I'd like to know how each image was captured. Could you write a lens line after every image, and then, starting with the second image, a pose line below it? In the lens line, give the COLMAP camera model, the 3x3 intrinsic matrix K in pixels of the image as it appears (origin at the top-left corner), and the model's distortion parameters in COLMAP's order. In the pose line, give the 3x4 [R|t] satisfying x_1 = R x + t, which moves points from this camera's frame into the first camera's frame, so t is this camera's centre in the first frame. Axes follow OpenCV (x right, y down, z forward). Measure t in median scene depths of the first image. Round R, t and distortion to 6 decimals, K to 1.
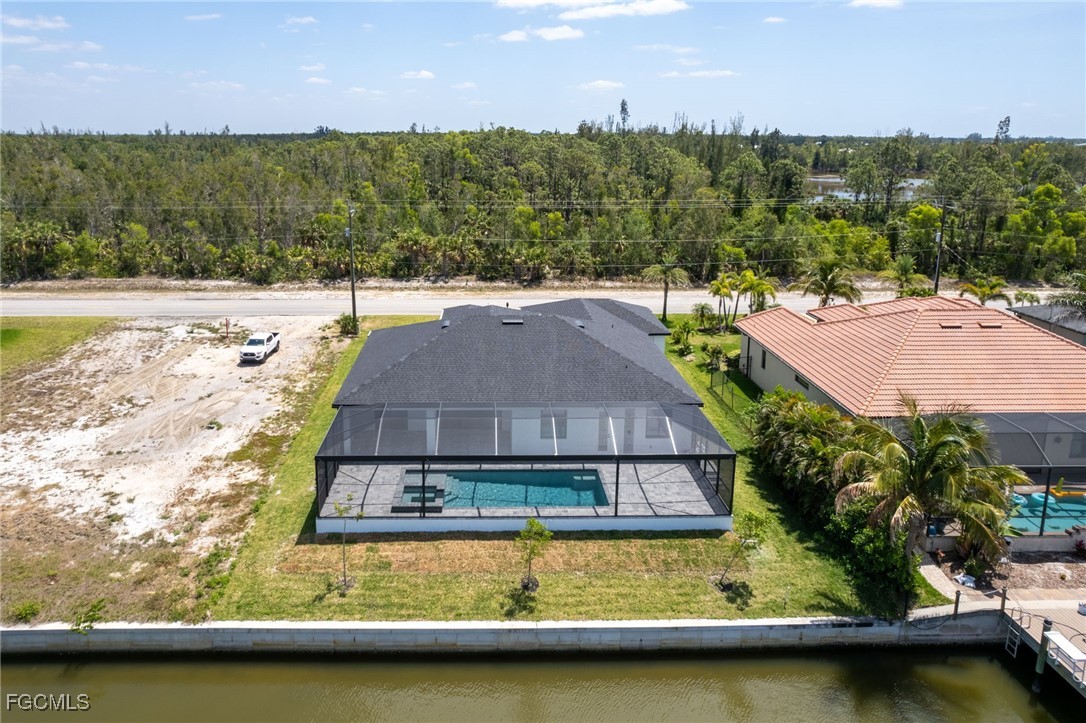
lens RADIAL K [[693.0, 0, 559.7], [0, 693.0, 366.4], [0, 0, 1]] dist [-0.067218, 0.056491]
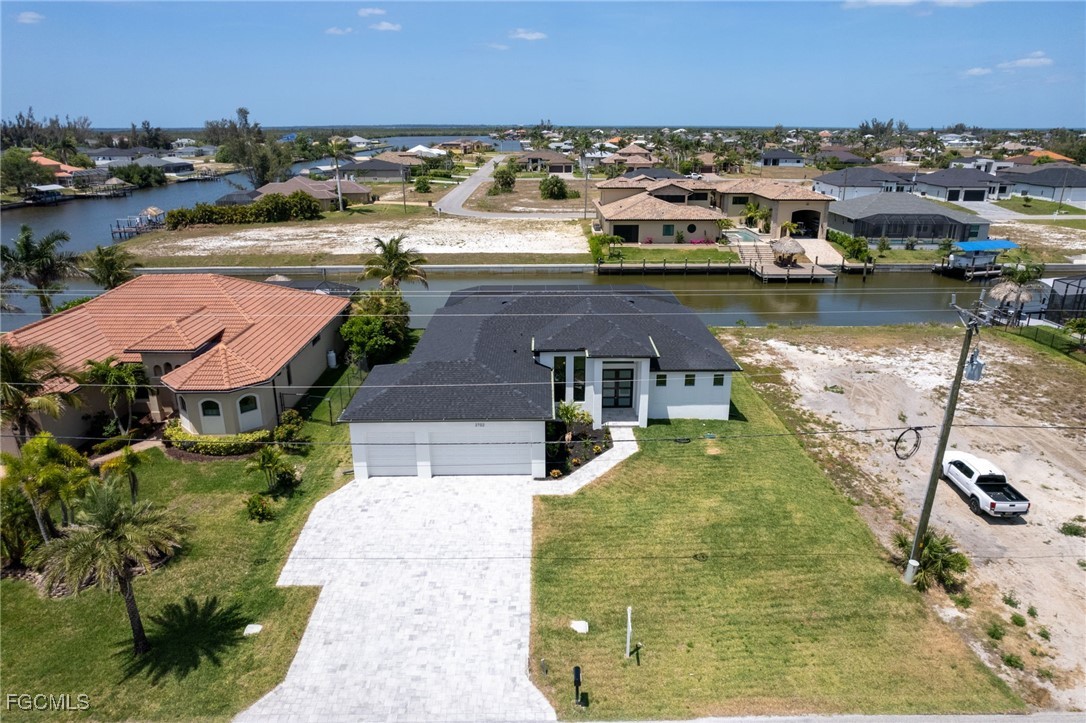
lens RADIAL K [[693.0, 0, 559.7], [0, 693.0, 366.4], [0, 0, 1]] dist [-0.067218, 0.056491]
pose [[-0.997042, -0.031020, 0.070319, -0.145978], [0.019353, 0.784120, 0.620308, -0.684540], [-0.074381, 0.619834, -0.781200, 1.999506]]
